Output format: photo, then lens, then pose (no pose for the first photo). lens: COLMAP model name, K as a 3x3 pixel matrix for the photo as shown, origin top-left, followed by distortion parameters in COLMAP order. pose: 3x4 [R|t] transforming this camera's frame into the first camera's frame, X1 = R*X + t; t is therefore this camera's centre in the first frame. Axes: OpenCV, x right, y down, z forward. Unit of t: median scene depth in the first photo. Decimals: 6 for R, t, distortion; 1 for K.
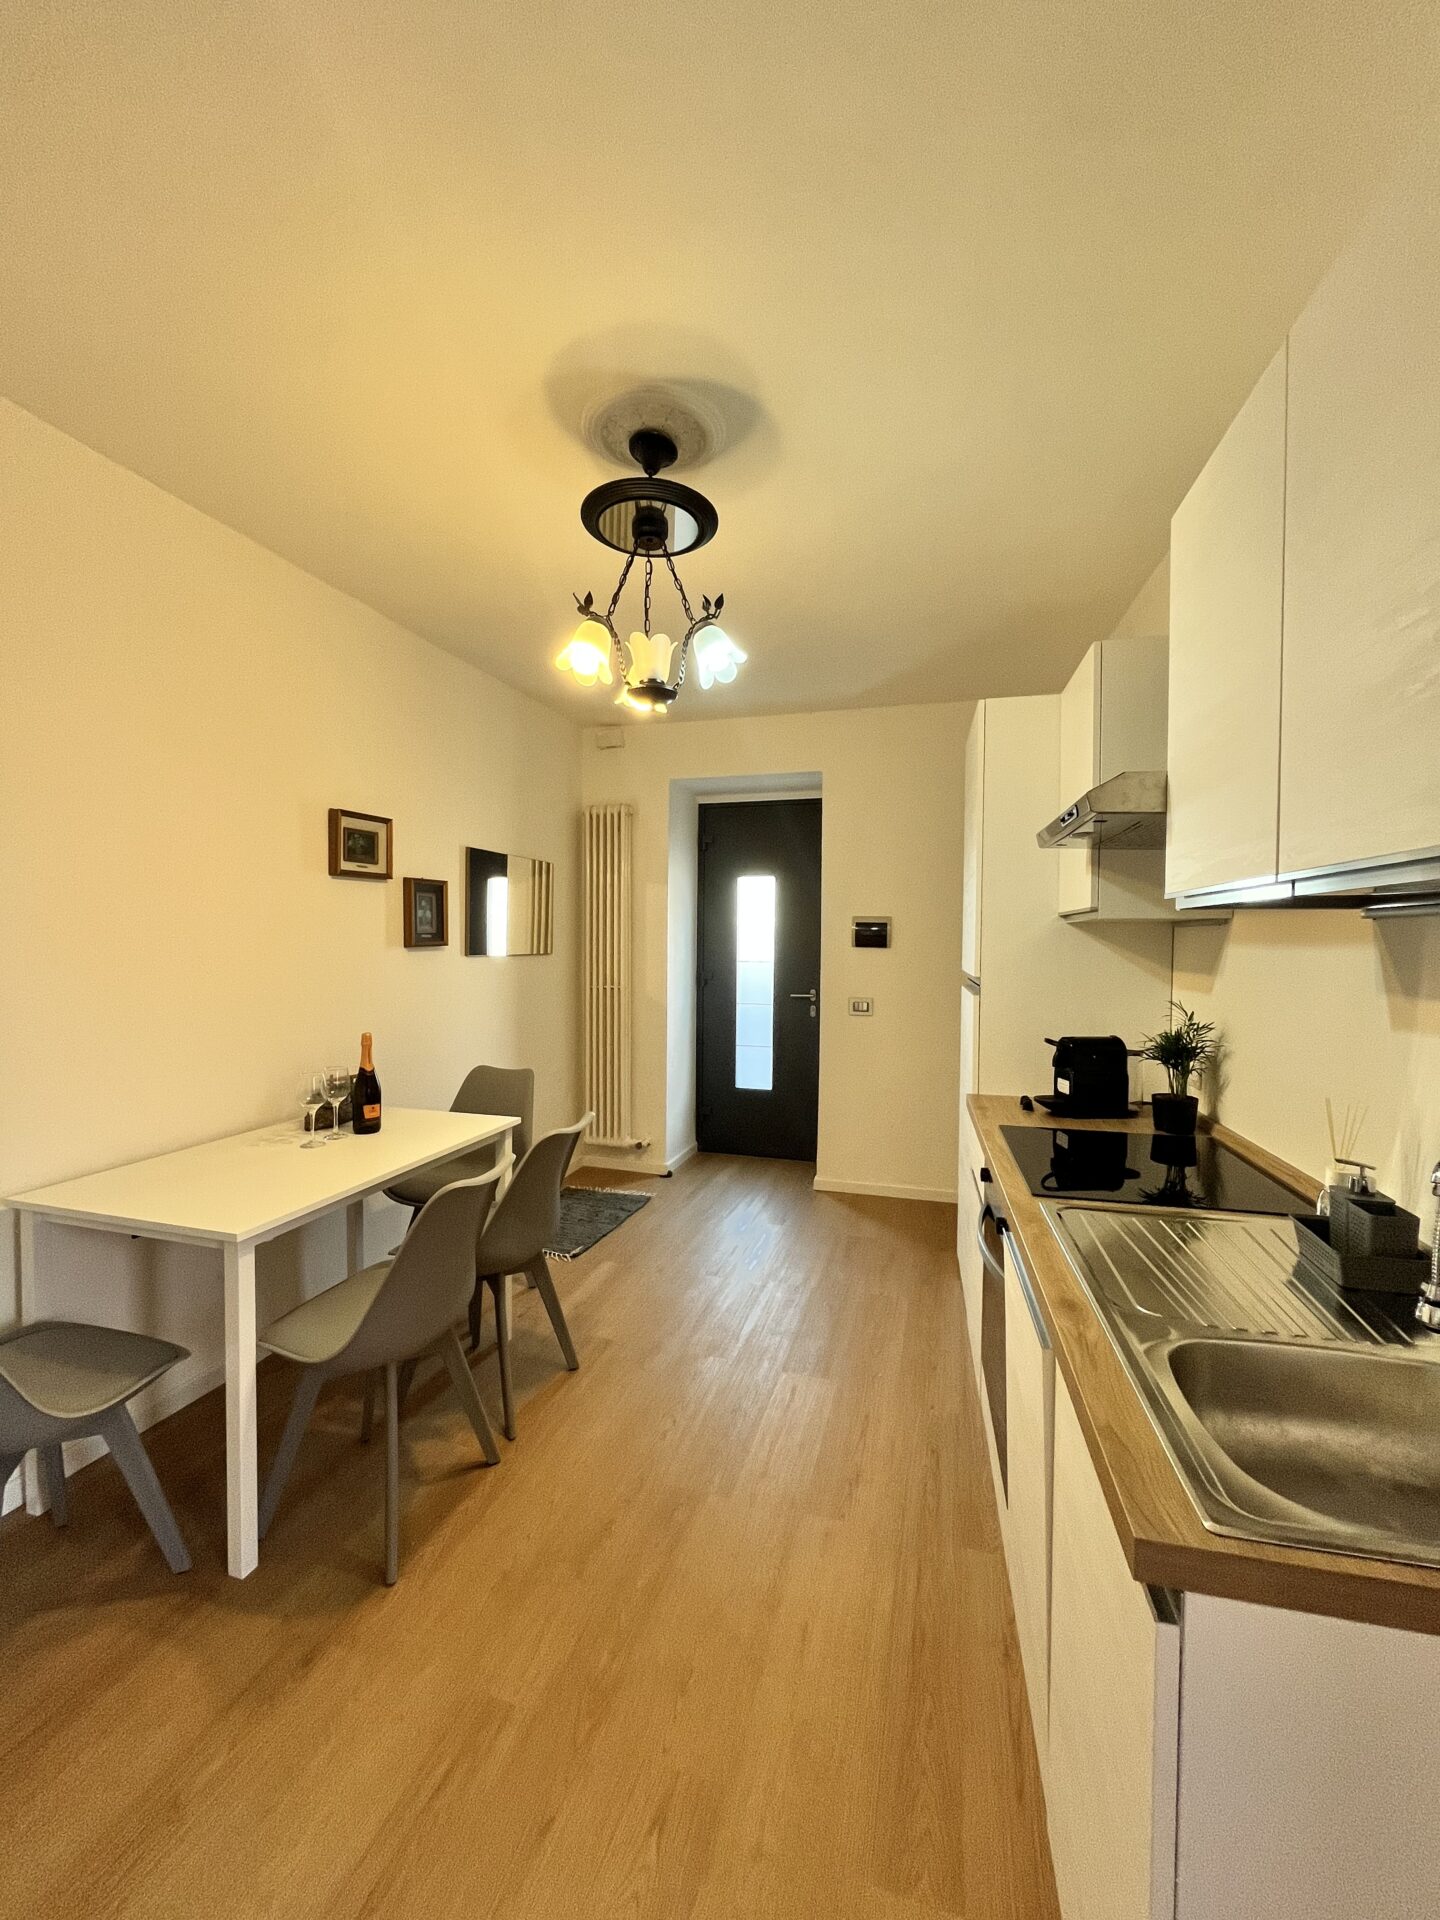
lens RADIAL K [[786.9, 0, 721.6], [0, 786.9, 951.9], [0, 0, 1]] dist [-0.007937, -0.000155]
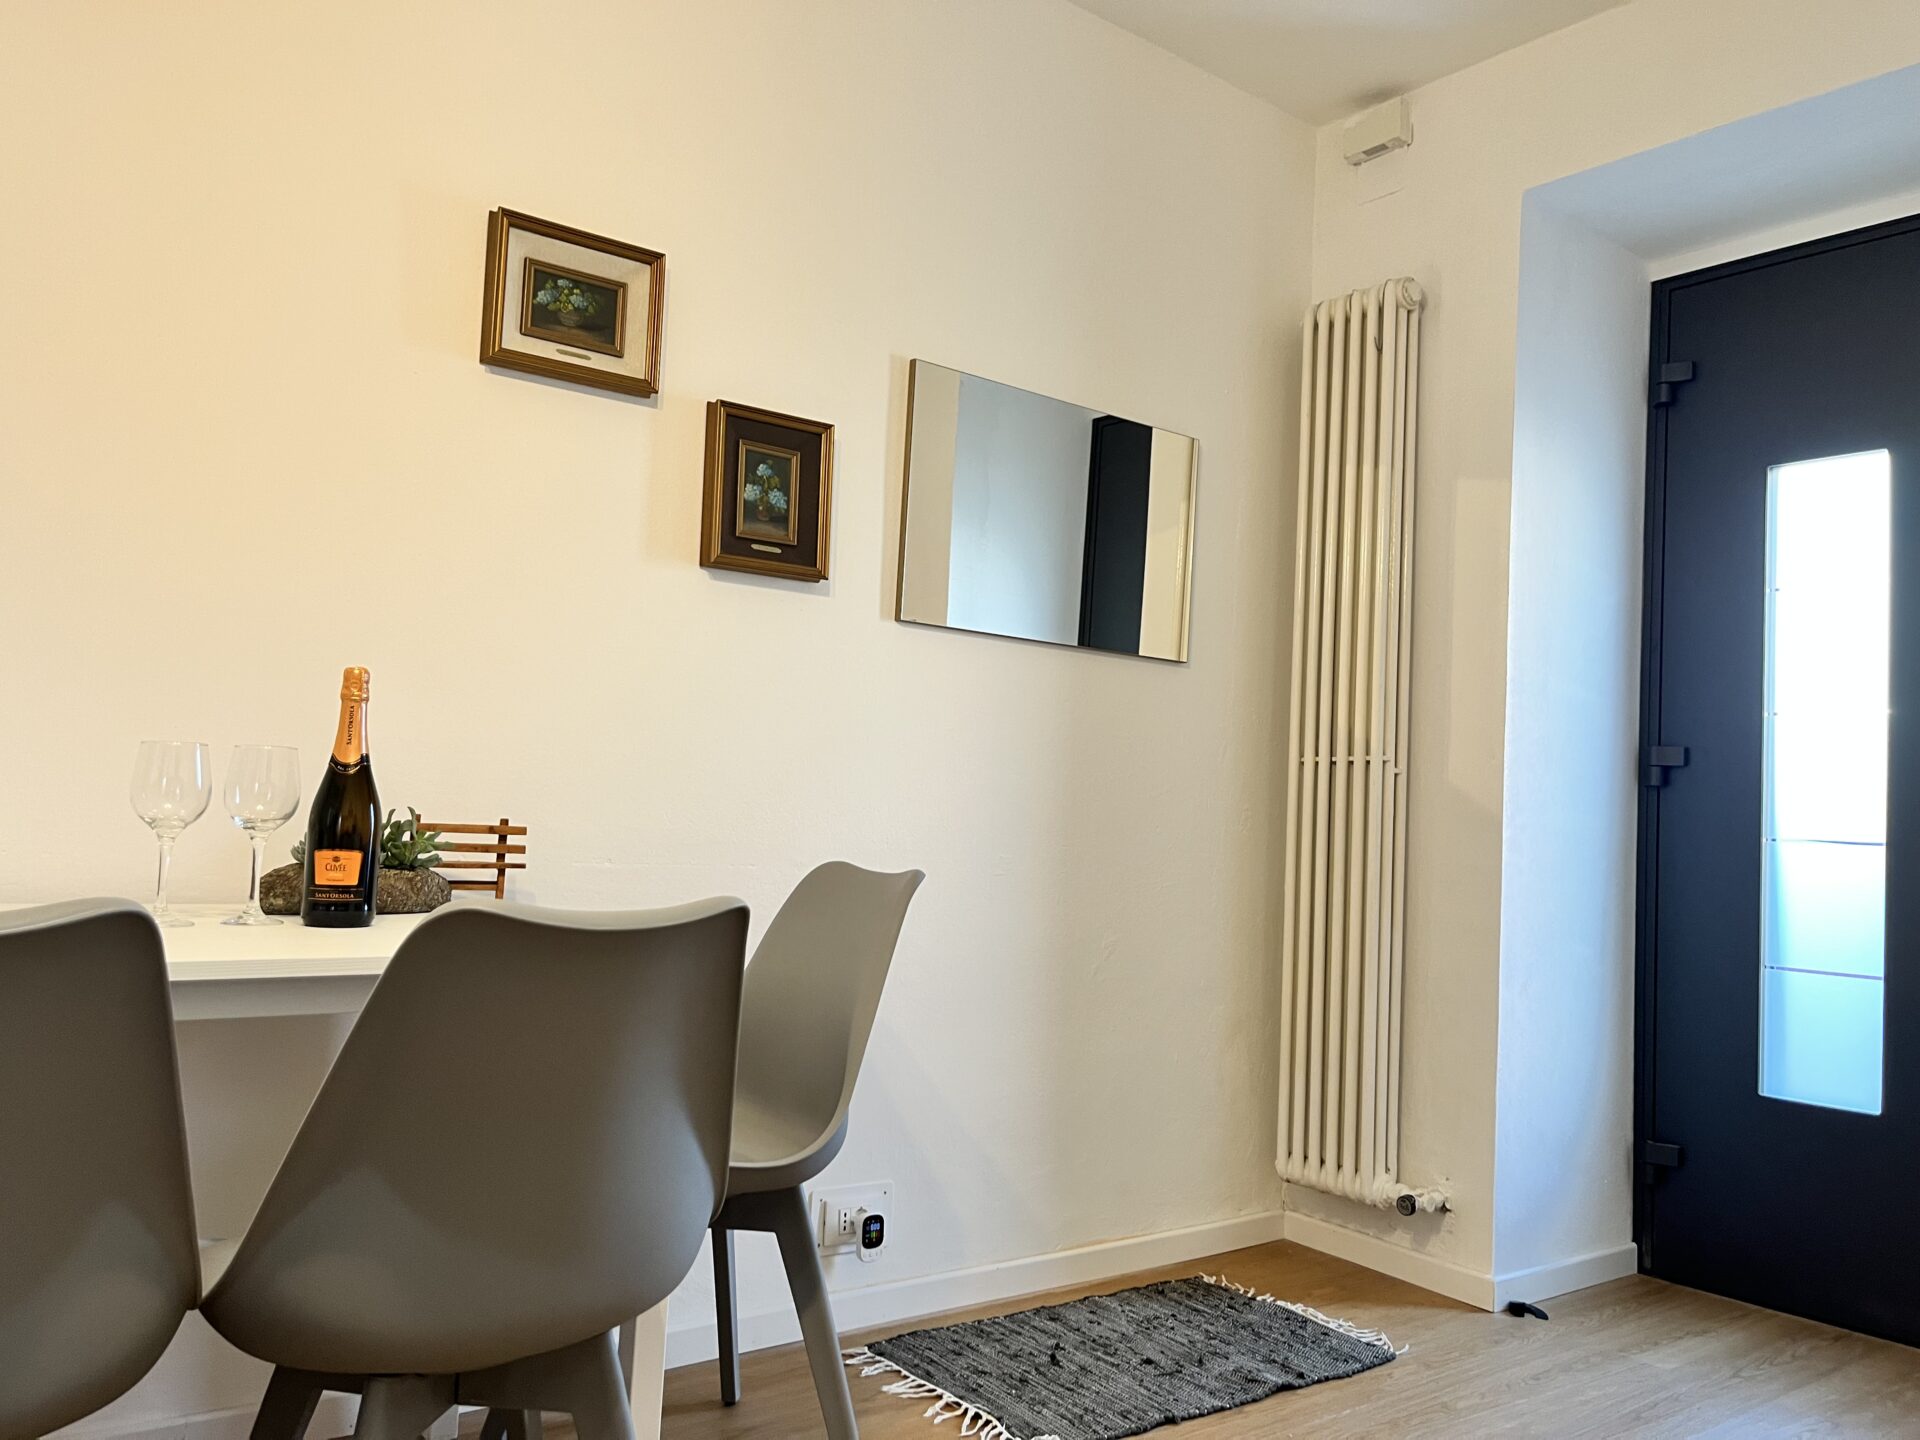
lens RADIAL K [[1470.3, 0, 956.1], [0, 1470.3, 719.0], [0, 0, 1]] dist [0.026895, -0.028579]
pose [[0.814022, -0.009534, -0.580756, 0.153971], [-0.051739, 0.994700, -0.088849, 0.130266], [0.578525, 0.102373, 0.809215, 0.425993]]
